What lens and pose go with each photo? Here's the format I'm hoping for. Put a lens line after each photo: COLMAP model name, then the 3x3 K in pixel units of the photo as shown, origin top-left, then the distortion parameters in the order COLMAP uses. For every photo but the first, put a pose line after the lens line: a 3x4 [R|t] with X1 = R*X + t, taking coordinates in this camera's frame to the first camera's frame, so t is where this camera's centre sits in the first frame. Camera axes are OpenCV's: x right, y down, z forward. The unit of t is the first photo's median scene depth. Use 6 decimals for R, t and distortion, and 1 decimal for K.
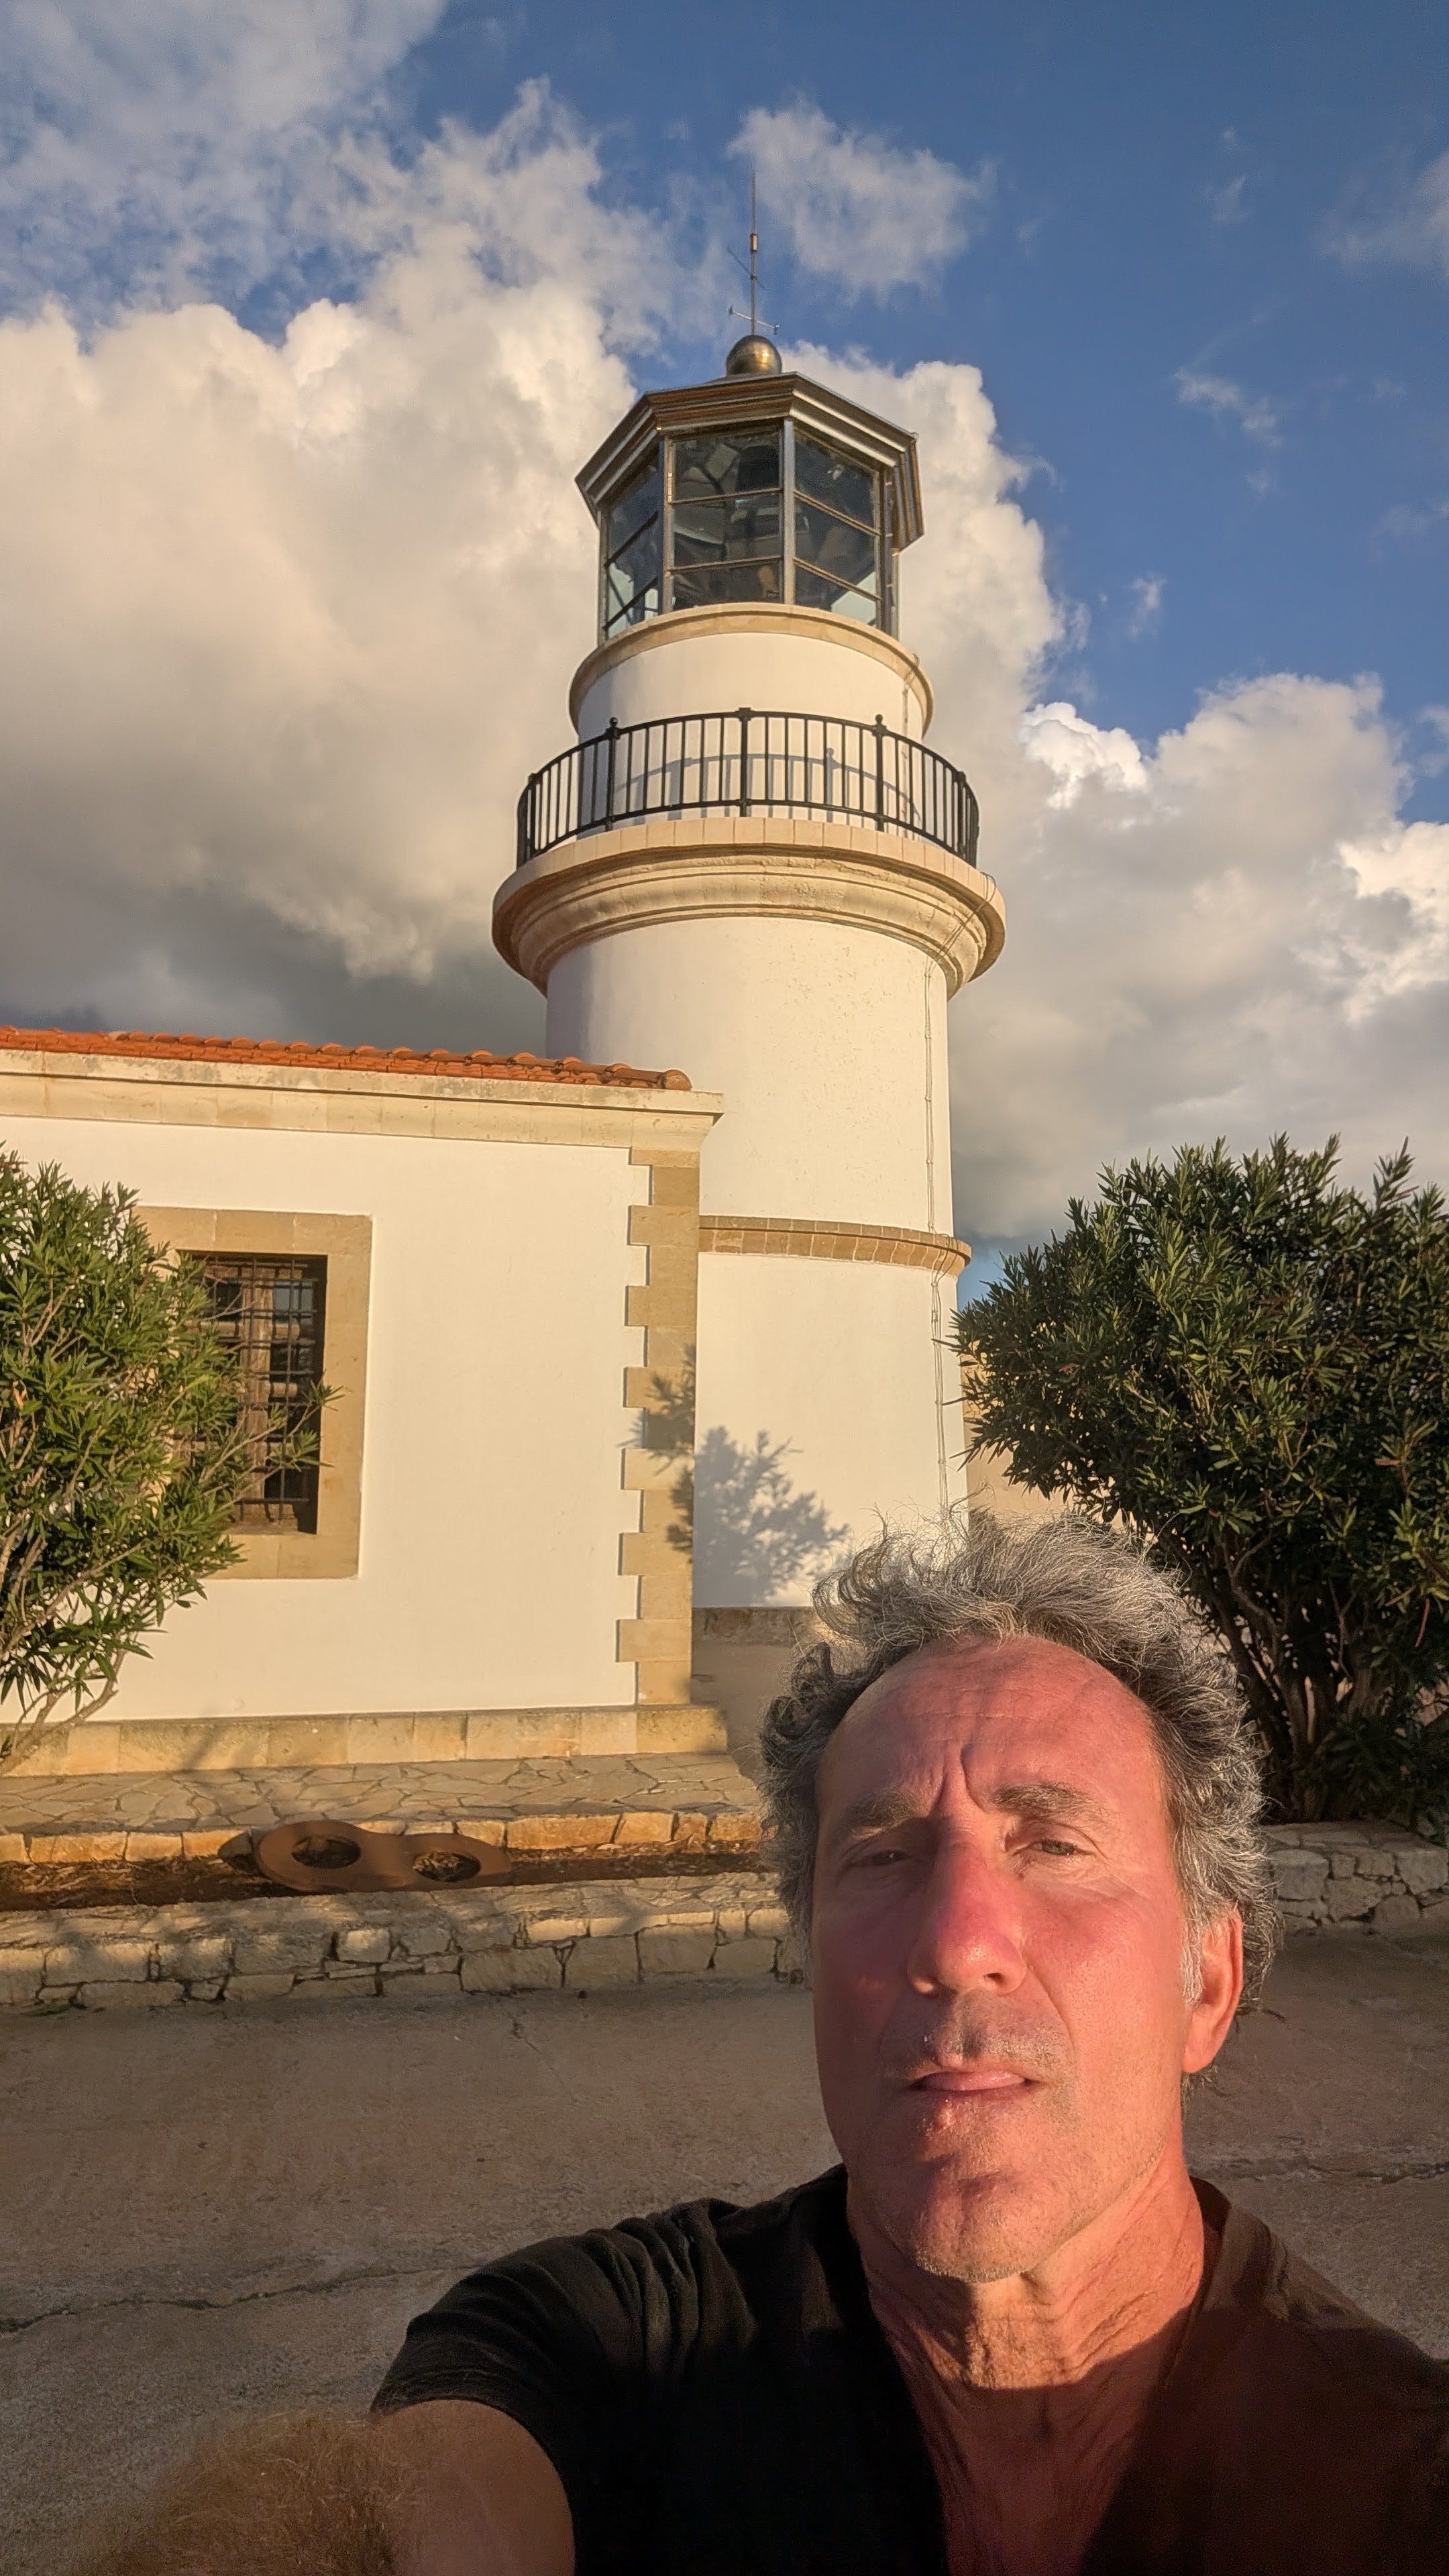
lens RADIAL K [[1360.8, 0, 724.5], [0, 1360.8, 1288.0], [0, 0, 1]] dist [-0.002214, -0.000165]
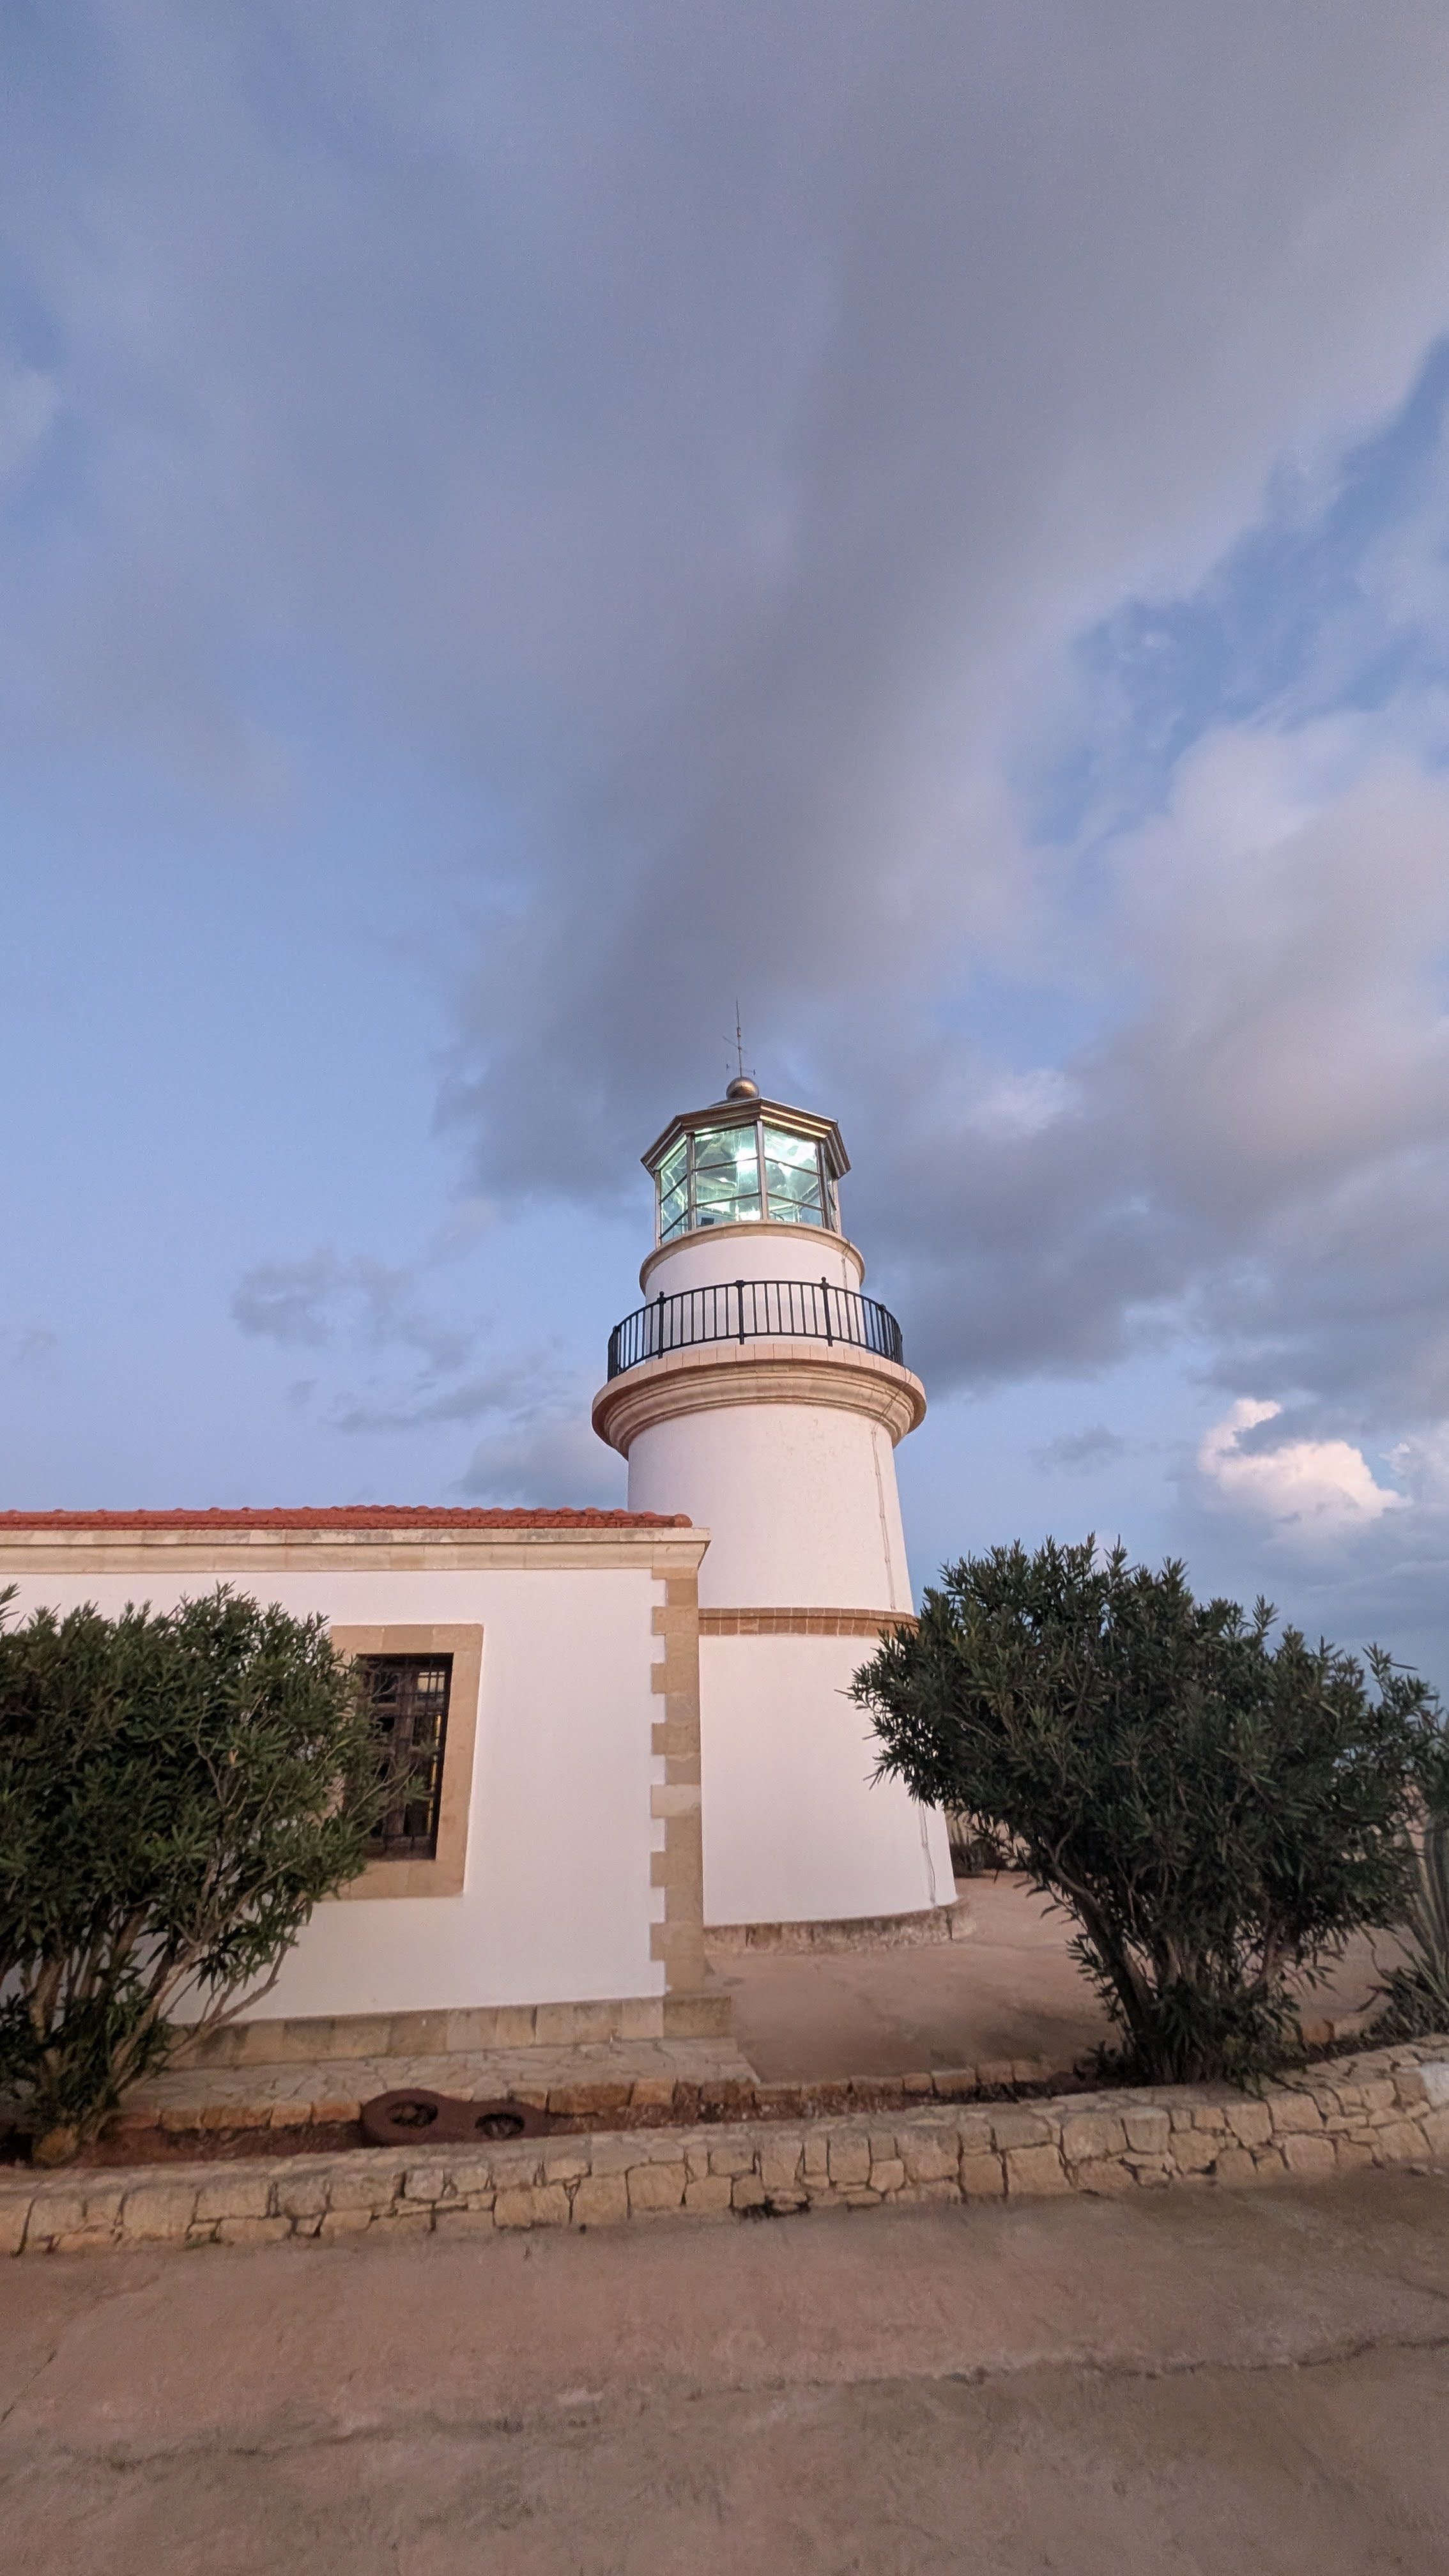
lens RADIAL K [[965.6, 0, 724.5], [0, 965.6, 1288.0], [0, 0, 1]] dist [-0.015202, 0.007802]
pose [[0.995768, -0.076572, -0.050818, 0.101290], [0.052894, 0.929721, -0.364447, 0.005230], [0.075153, 0.360217, 0.929836, -0.135177]]
